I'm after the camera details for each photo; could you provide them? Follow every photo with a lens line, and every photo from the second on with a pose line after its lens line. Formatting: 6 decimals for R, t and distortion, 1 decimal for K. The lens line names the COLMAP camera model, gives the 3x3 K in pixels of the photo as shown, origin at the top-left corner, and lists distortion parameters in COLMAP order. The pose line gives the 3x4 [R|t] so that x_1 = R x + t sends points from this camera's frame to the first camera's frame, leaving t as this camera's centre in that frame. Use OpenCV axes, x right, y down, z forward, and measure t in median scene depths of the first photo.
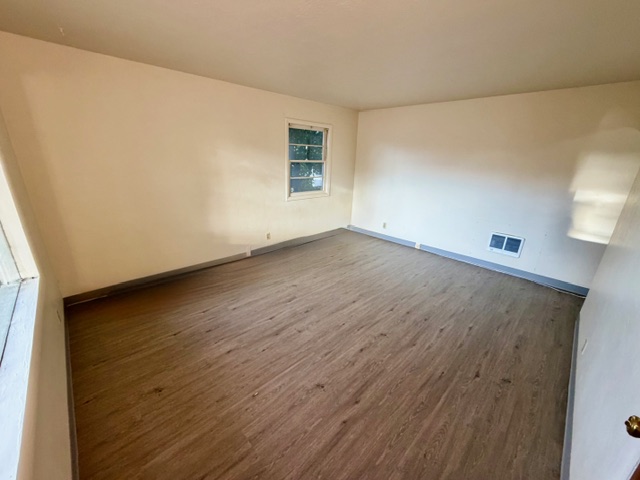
lens RADIAL K [[254.9, 0, 320.0], [0, 254.9, 240.0], [0, 0, 1]] dist [0.000700, -0.000204]
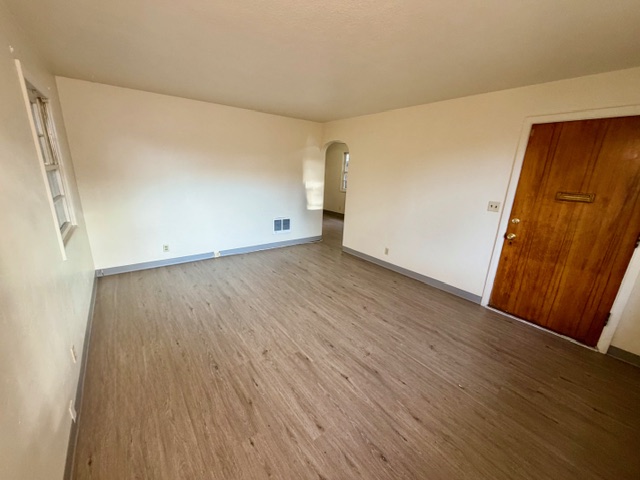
lens RADIAL K [[254.9, 0, 320.0], [0, 254.9, 240.0], [0, 0, 1]] dist [0.000700, -0.000204]
pose [[0.121175, -0.294795, 0.947846, -0.708084], [0.275081, 0.927457, 0.253287, -0.256034], [-0.953754, 0.230042, 0.193477, 0.731090]]
